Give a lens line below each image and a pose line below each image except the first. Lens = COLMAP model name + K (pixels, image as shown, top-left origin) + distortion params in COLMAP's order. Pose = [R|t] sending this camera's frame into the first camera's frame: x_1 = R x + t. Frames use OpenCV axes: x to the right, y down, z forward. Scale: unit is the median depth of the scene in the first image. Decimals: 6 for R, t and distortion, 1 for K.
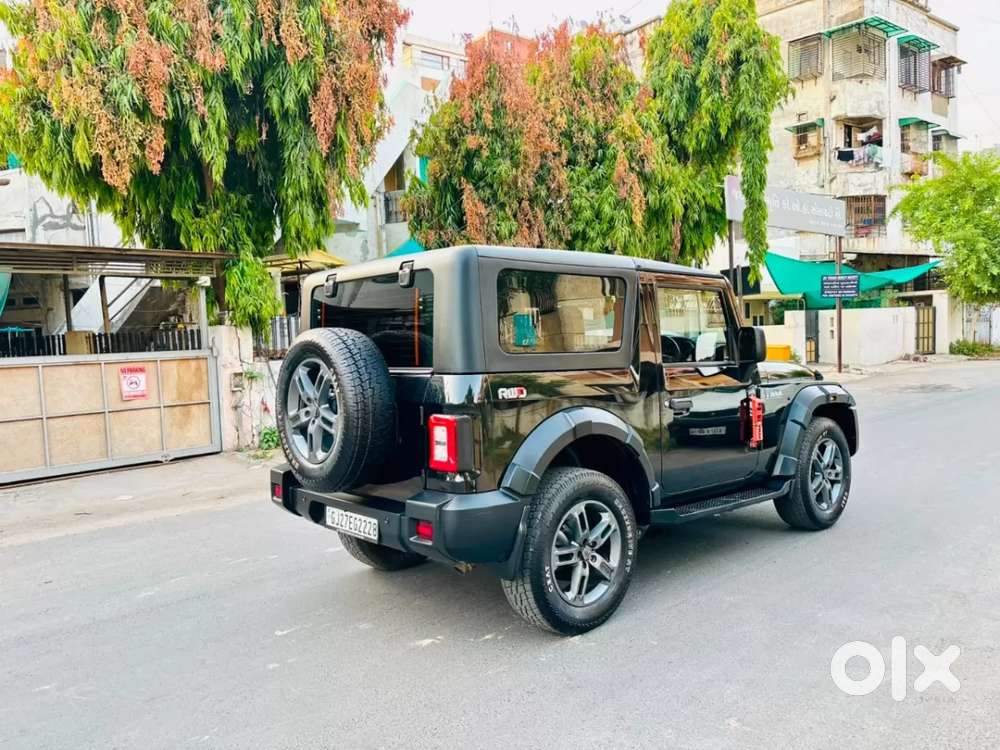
lens RADIAL K [[757.1, 0, 498.9], [0, 757.1, 381.7], [0, 0, 1]] dist [0.051648, -0.051031]
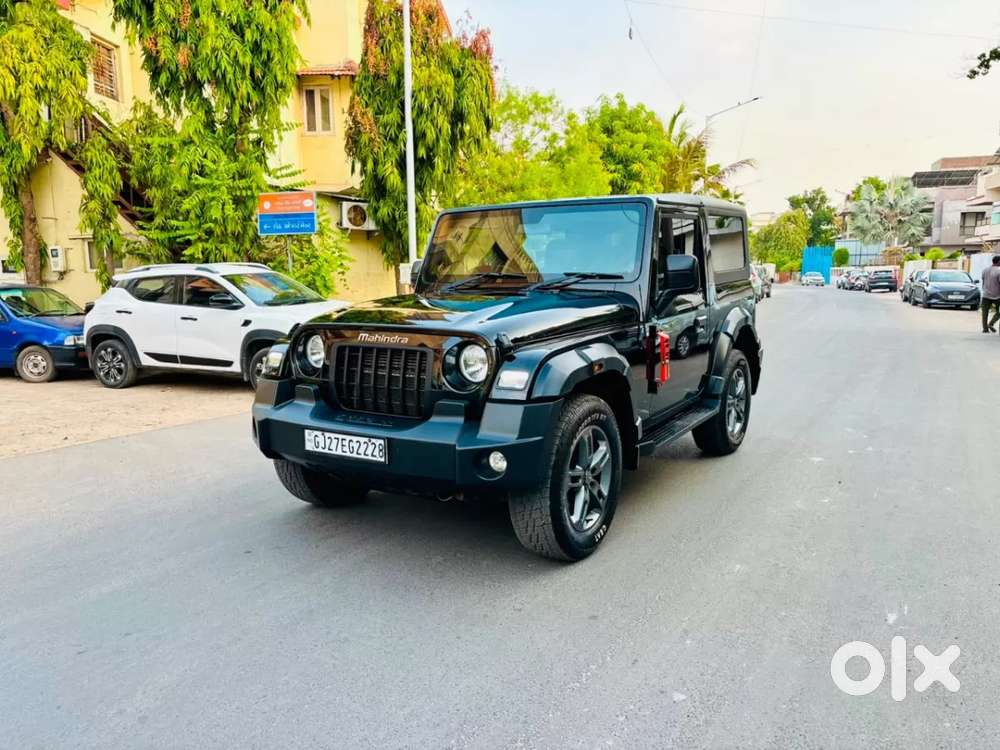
lens RADIAL K [[757.1, 0, 498.9], [0, 757.1, 381.7], [0, 0, 1]] dist [0.051648, -0.051031]
pose [[-0.958970, 0.089618, -0.268972, 0.194494], [0.032582, 0.977276, 0.209452, -0.046386], [0.281630, 0.192095, -0.940098, 0.772427]]
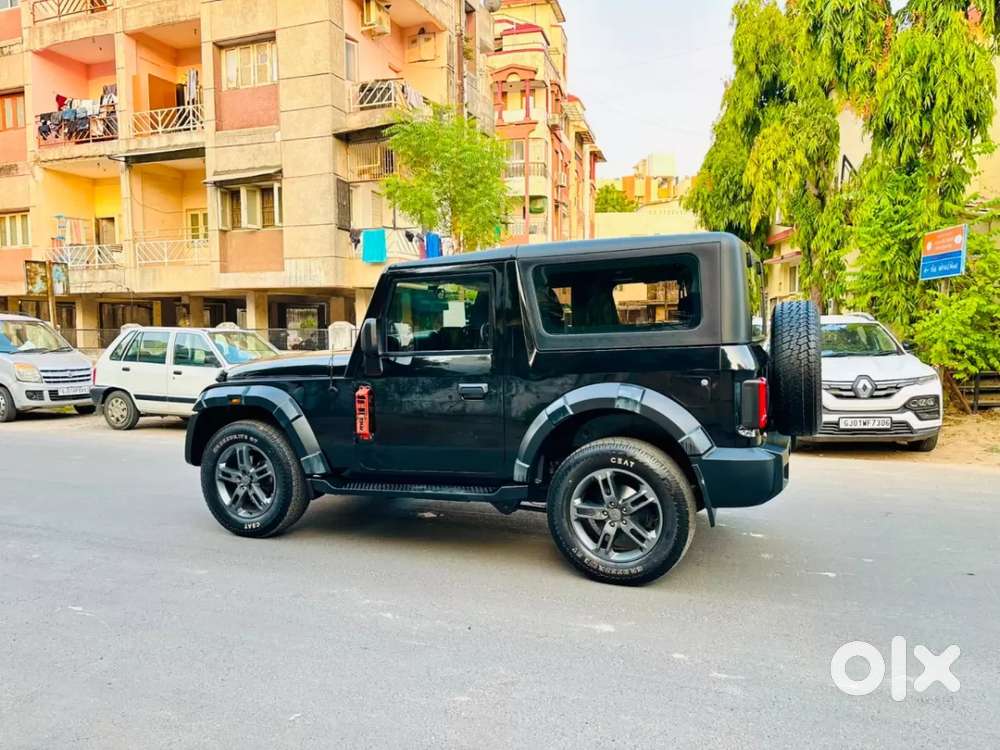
lens RADIAL K [[757.1, 0, 498.9], [0, 757.1, 381.7], [0, 0, 1]] dist [0.051648, -0.051031]
pose [[-0.428408, -0.021697, 0.903325, -0.324217], [0.079743, 0.994903, 0.061716, -0.015735], [-0.900060, 0.098473, -0.424494, 0.566879]]
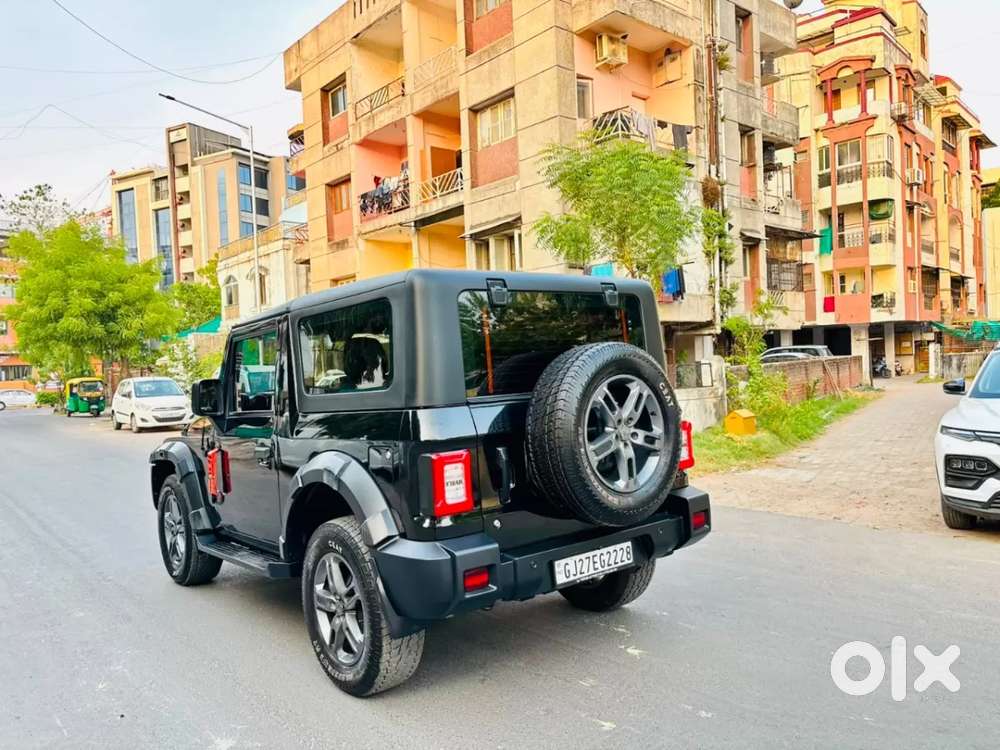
lens RADIAL K [[754.2, 0, 494.2], [0, 754.2, 387.2], [0, 0, 1]] dist [0.054365, -0.050701]
pose [[0.054569, 0.010812, 0.998451, -0.327217], [0.101804, 0.994670, -0.016335, -0.004869], [-0.993307, 0.102538, 0.053177, 0.315247]]
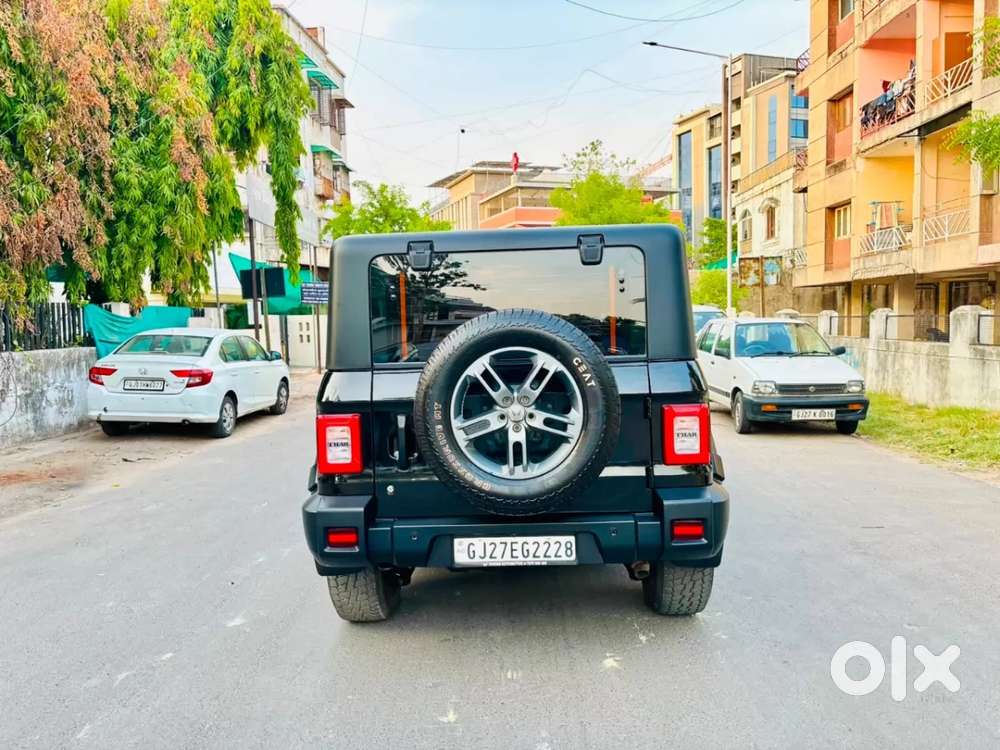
lens RADIAL K [[757.1, 0, 498.9], [0, 757.1, 381.7], [0, 0, 1]] dist [0.051648, -0.051031]
pose [[0.690566, -0.038214, 0.722259, -0.236062], [0.045247, 0.998930, 0.009590, -0.000852], [-0.721853, 0.026058, 0.691556, 0.133938]]
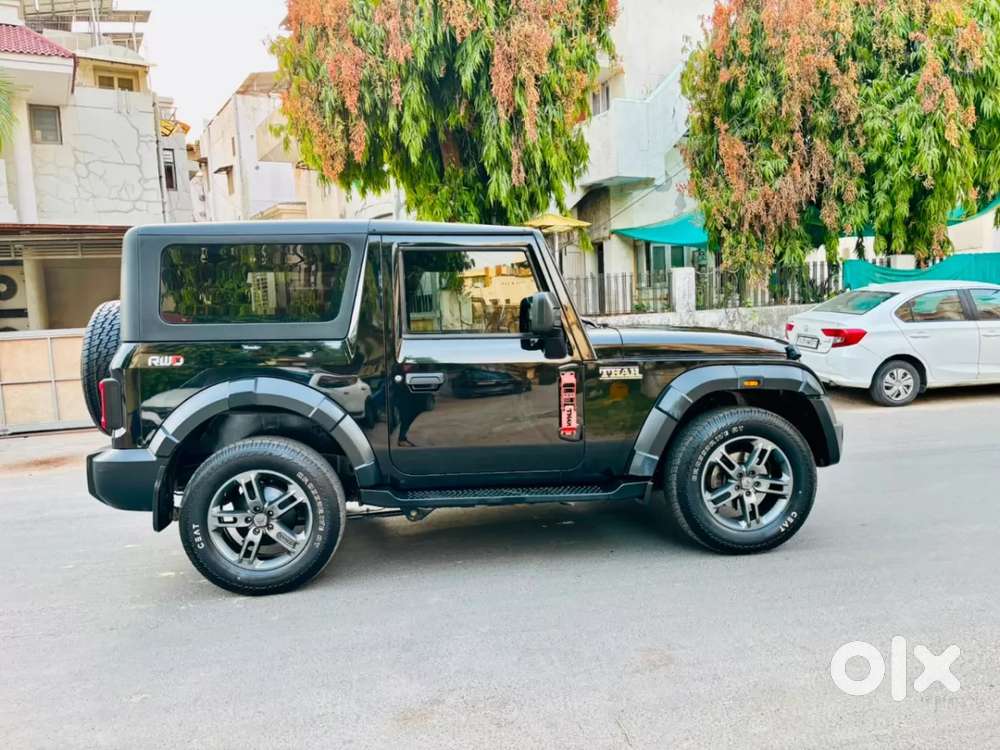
lens RADIAL K [[757.0, 0, 494.7], [0, 757.0, 377.5], [0, 0, 1]] dist [0.052175, -0.052909]
pose [[0.810309, 0.050447, -0.583827, 0.277211], [-0.020164, 0.998098, 0.058257, -0.009203], [0.585655, -0.035434, 0.809785, 0.104961]]
